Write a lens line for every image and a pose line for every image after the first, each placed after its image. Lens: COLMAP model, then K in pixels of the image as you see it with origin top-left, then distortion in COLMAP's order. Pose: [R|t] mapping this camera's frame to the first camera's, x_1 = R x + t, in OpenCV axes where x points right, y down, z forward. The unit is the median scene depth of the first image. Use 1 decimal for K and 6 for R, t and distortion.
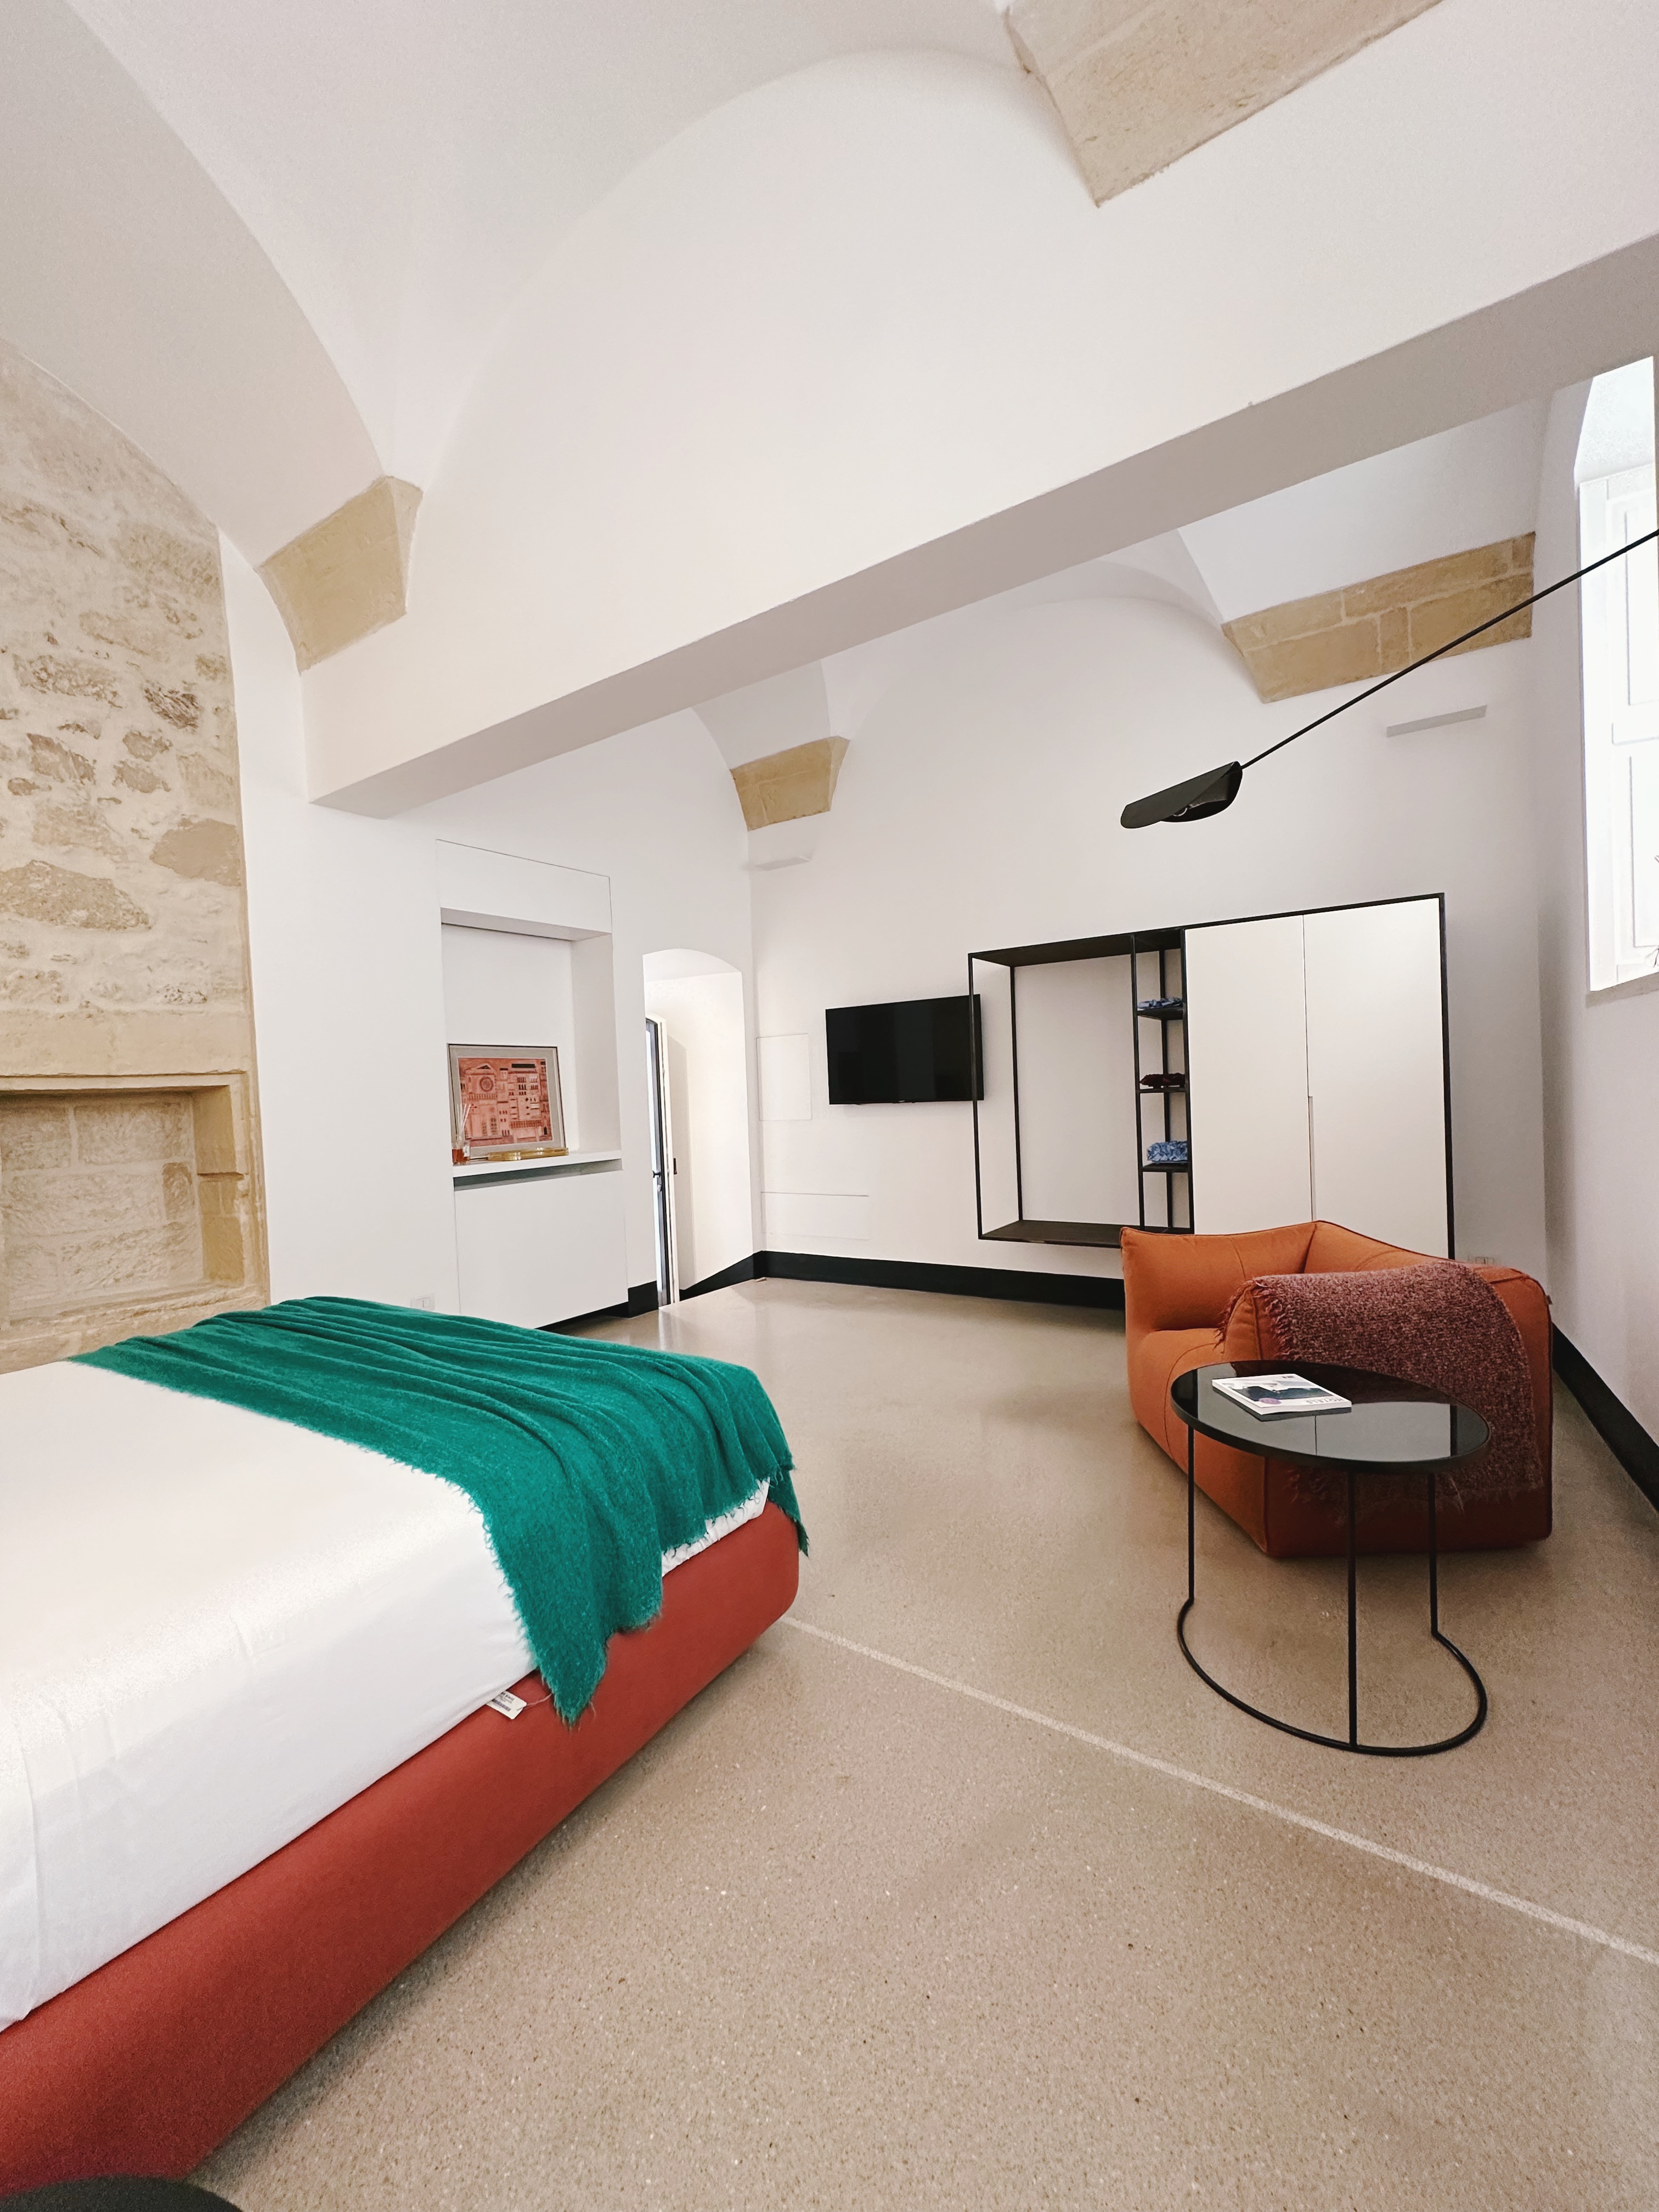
lens RADIAL K [[896.4, 0, 824.9], [0, 896.4, 1113.7], [0, 0, 1]] dist [0.006723, 0.000308]
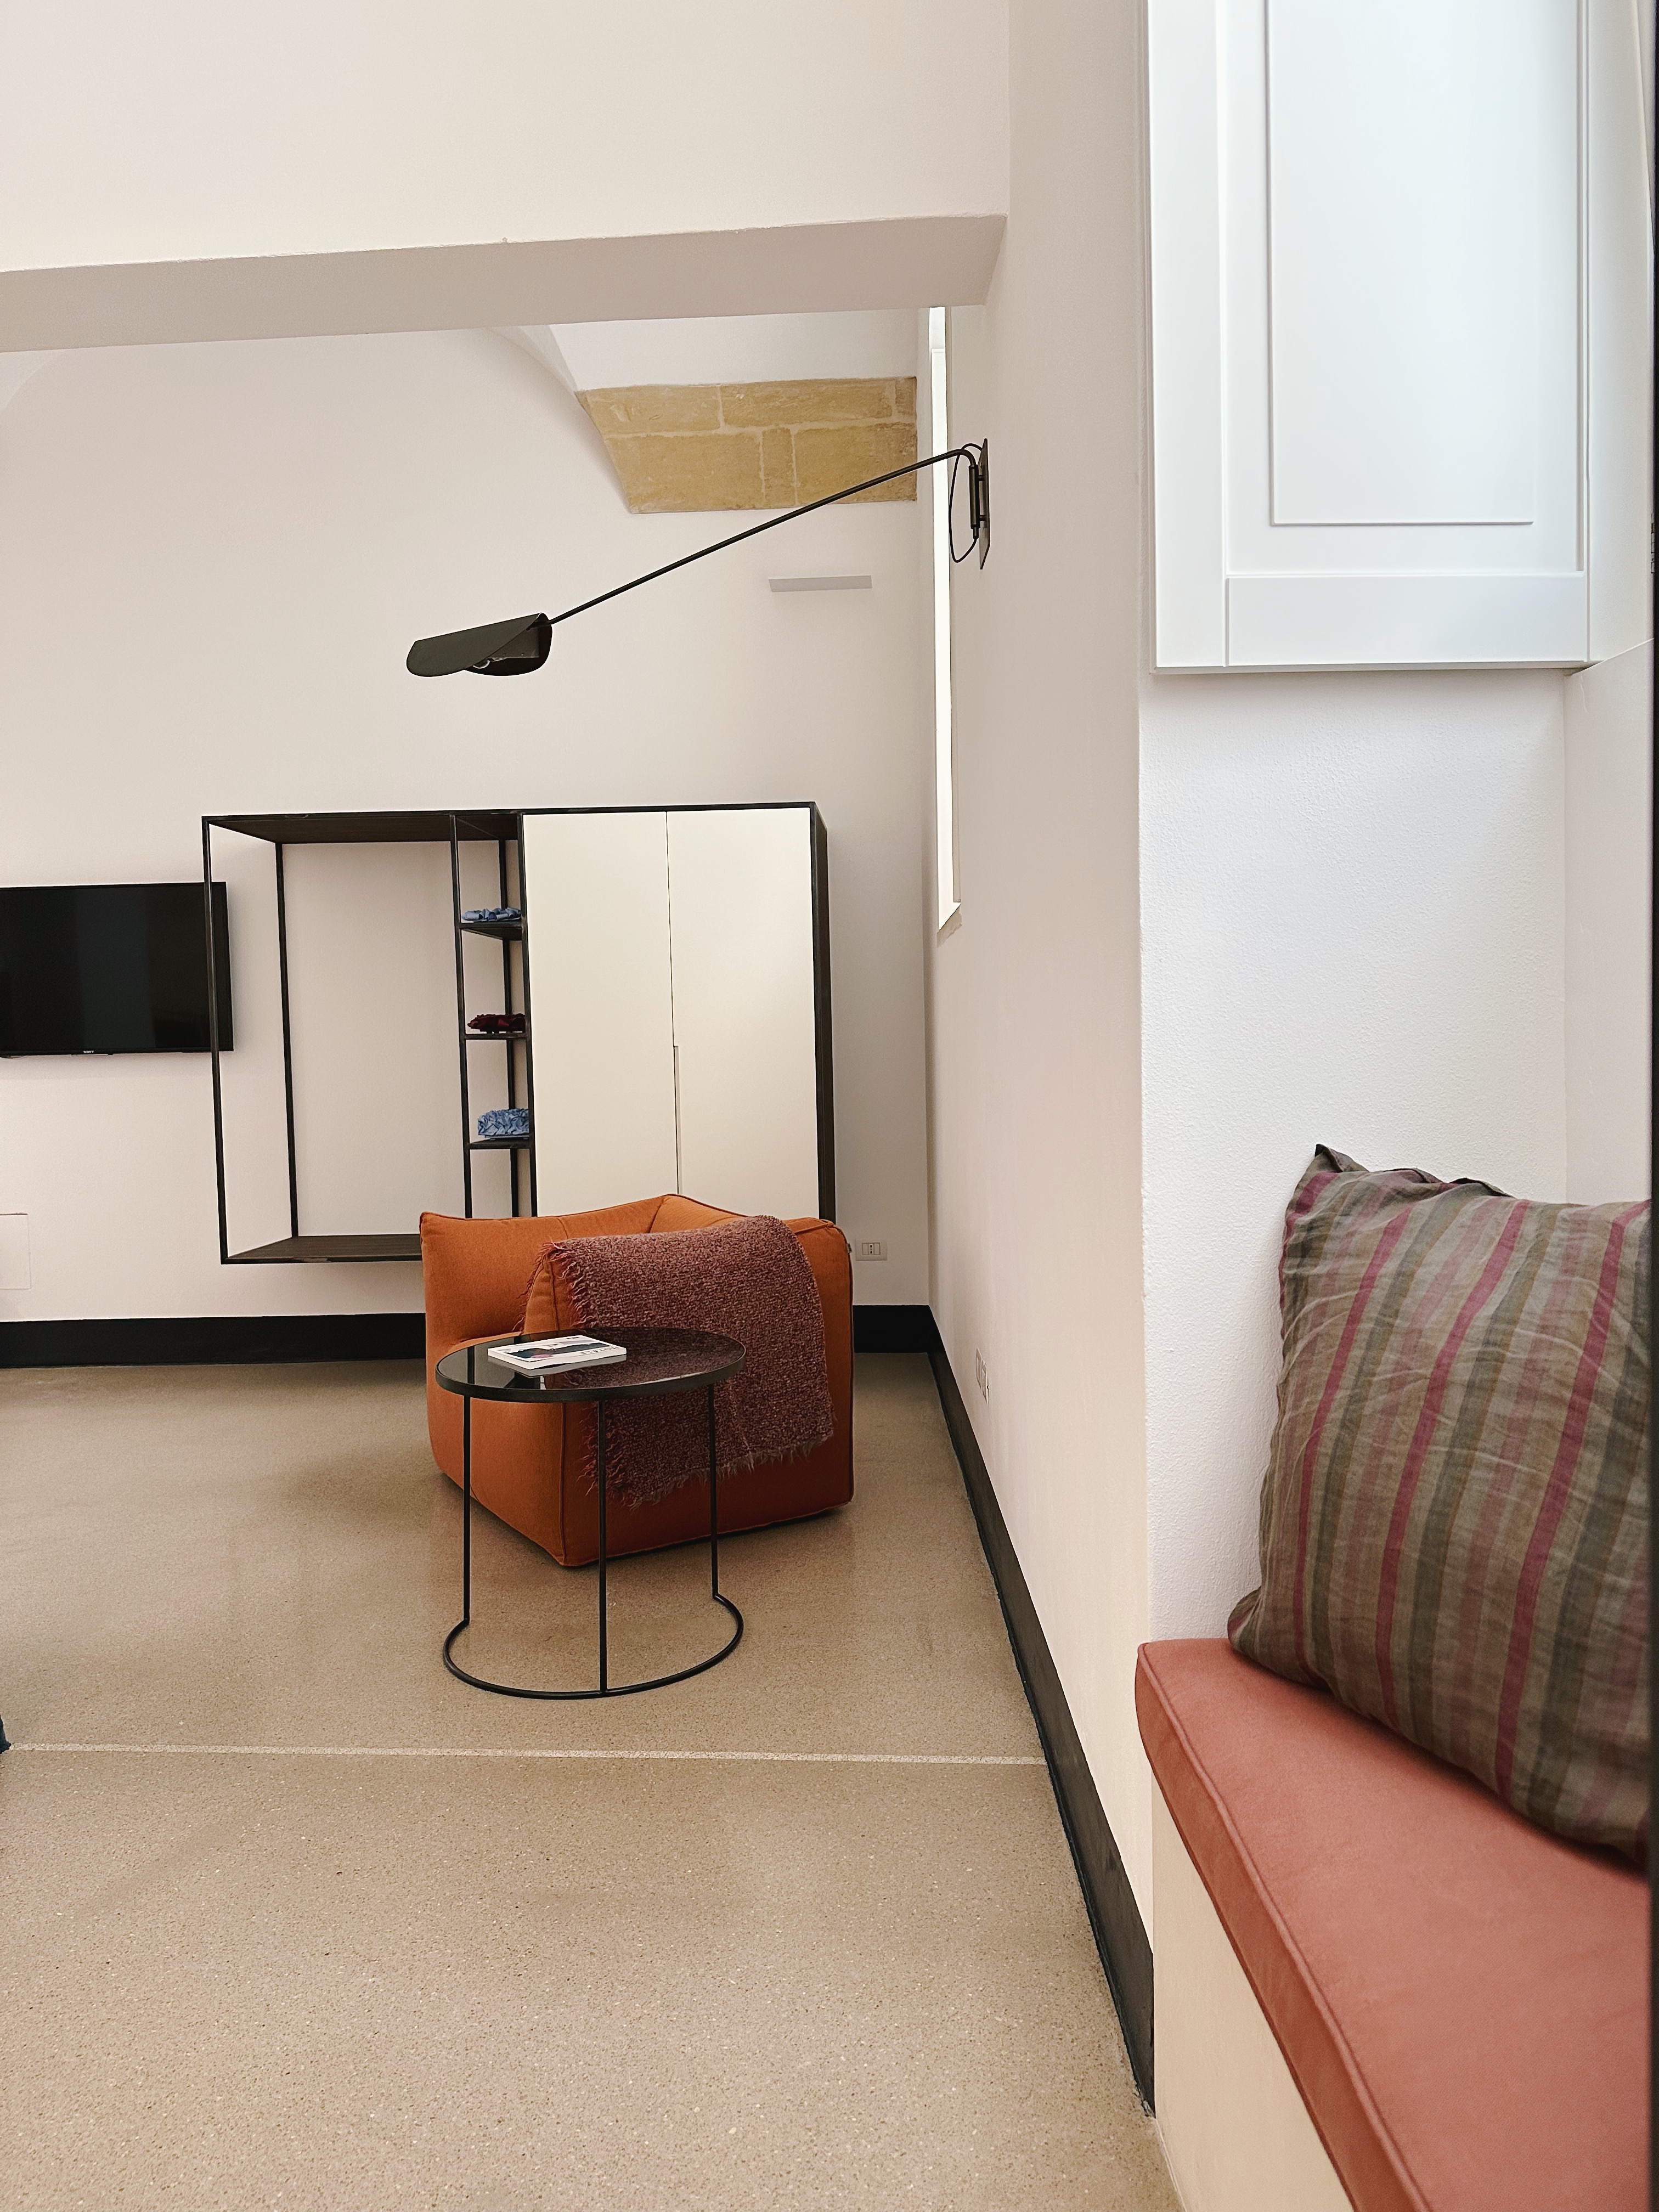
lens RADIAL K [[1559.7, 0, 833.1], [0, 1559.7, 1101.2], [0, 0, 1]] dist [0.073277, -0.045506]
pose [[0.866155, -0.001146, 0.499775, -0.027995], [0.002863, 0.999992, -0.002668, 0.058715], [-0.499768, 0.003742, 0.866151, -0.415213]]
